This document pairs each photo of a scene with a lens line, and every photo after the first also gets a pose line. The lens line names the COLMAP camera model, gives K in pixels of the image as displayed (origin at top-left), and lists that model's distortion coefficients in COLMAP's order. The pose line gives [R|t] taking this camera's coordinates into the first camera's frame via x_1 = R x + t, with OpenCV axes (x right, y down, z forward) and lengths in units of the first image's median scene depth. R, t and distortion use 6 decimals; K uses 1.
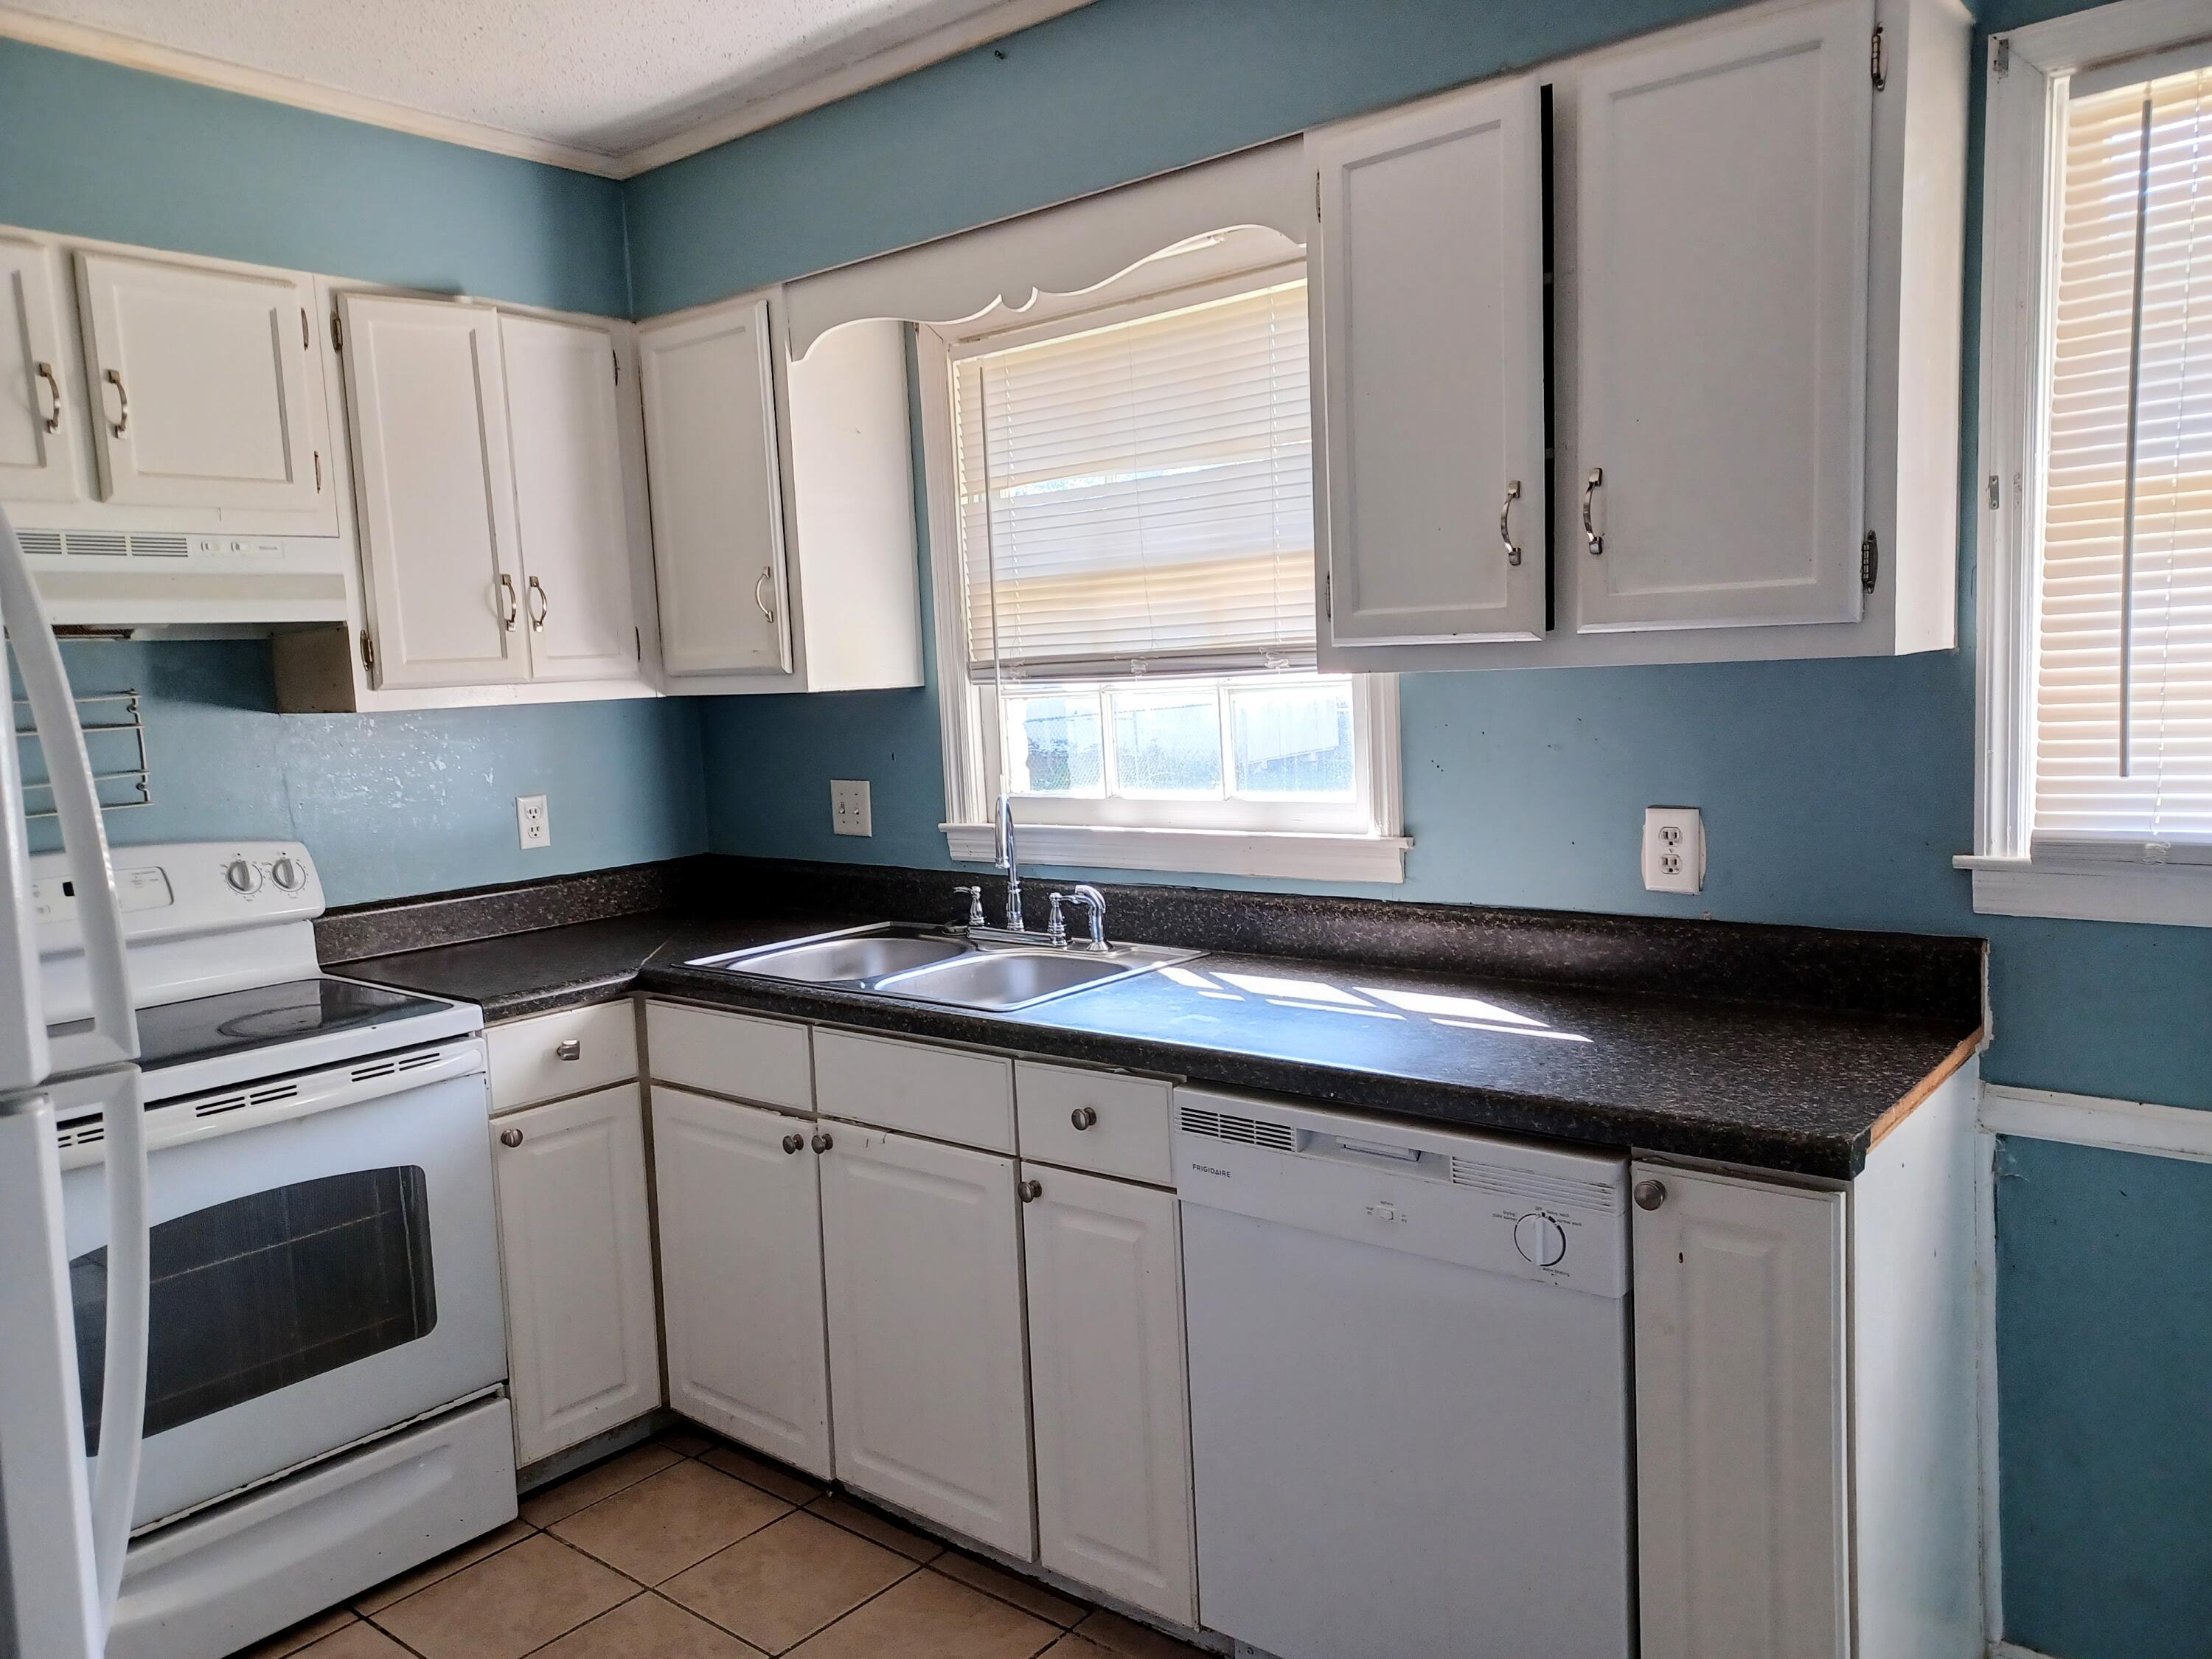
lens RADIAL K [[1595.8, 0, 1092.5], [0, 1595.8, 829.0], [0, 0, 1]] dist [0.032385, -0.011375]
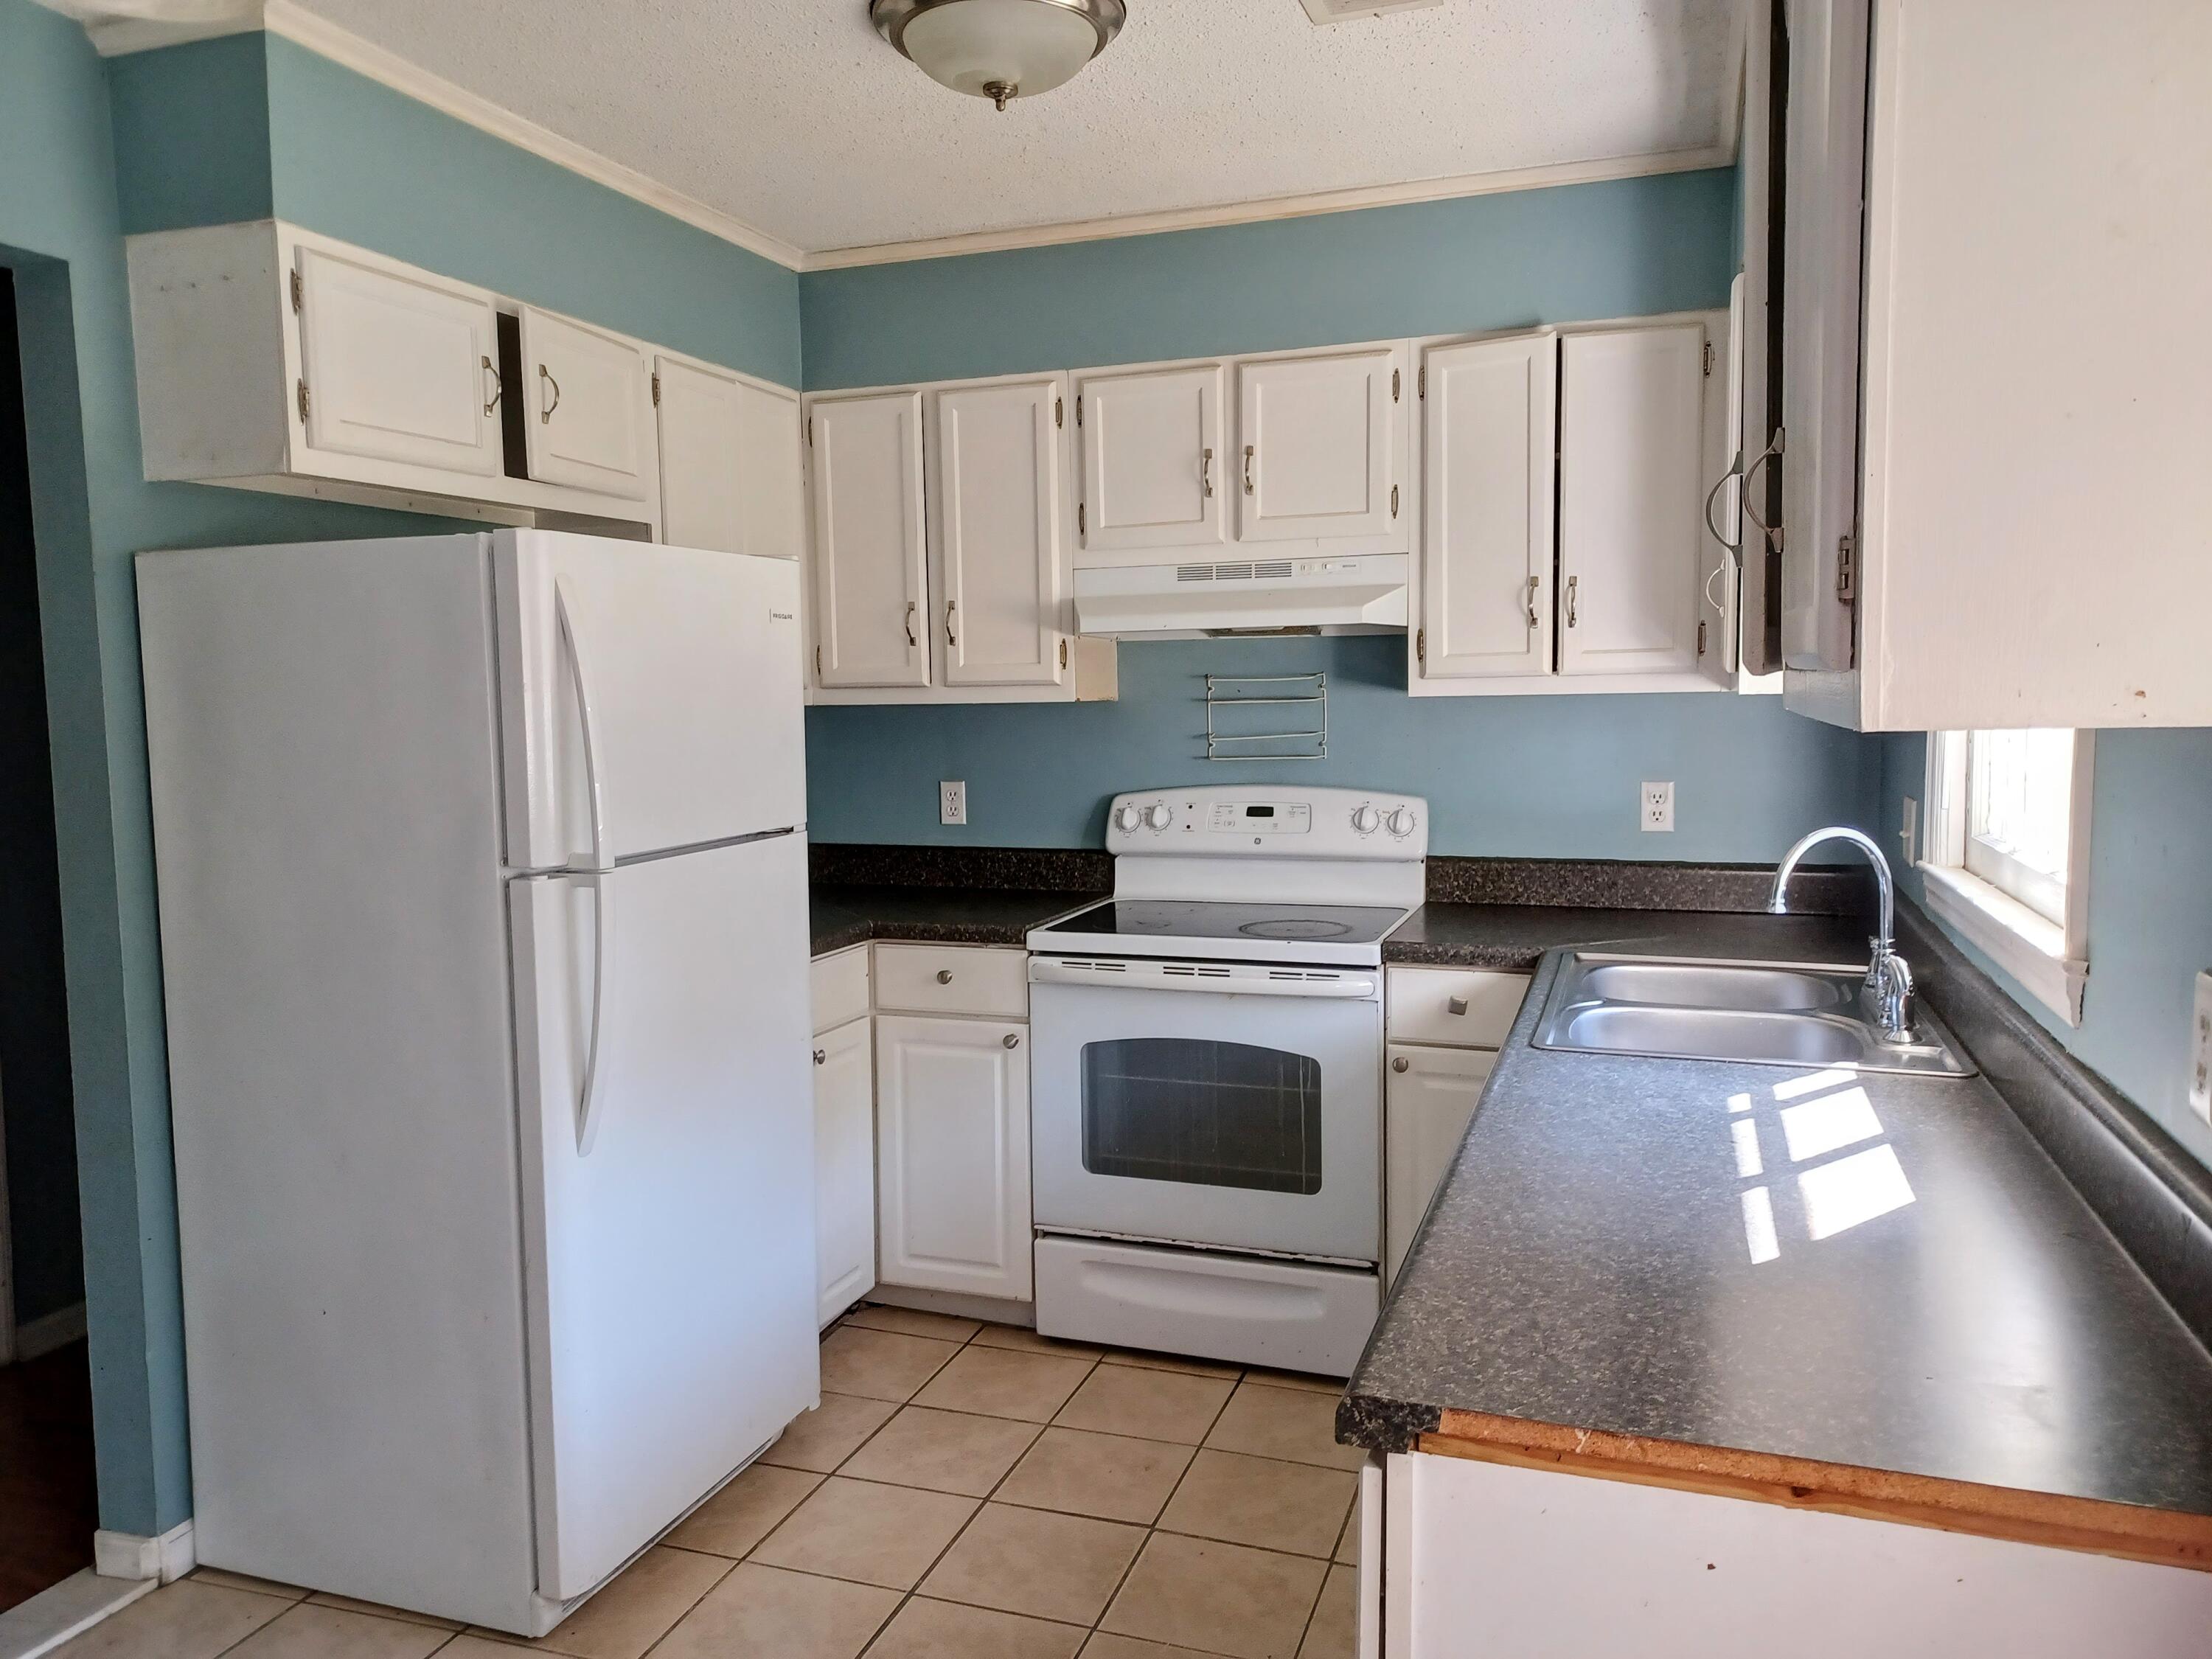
lens RADIAL K [[1595.8, 0, 1089.0], [0, 1595.8, 826.4], [0, 0, 1]] dist [0.032385, -0.011375]
pose [[0.346554, 0.120660, -0.930237, 0.621373], [-0.097683, 0.990943, 0.092143, -0.064841], [0.932930, 0.058936, 0.355201, 0.361451]]
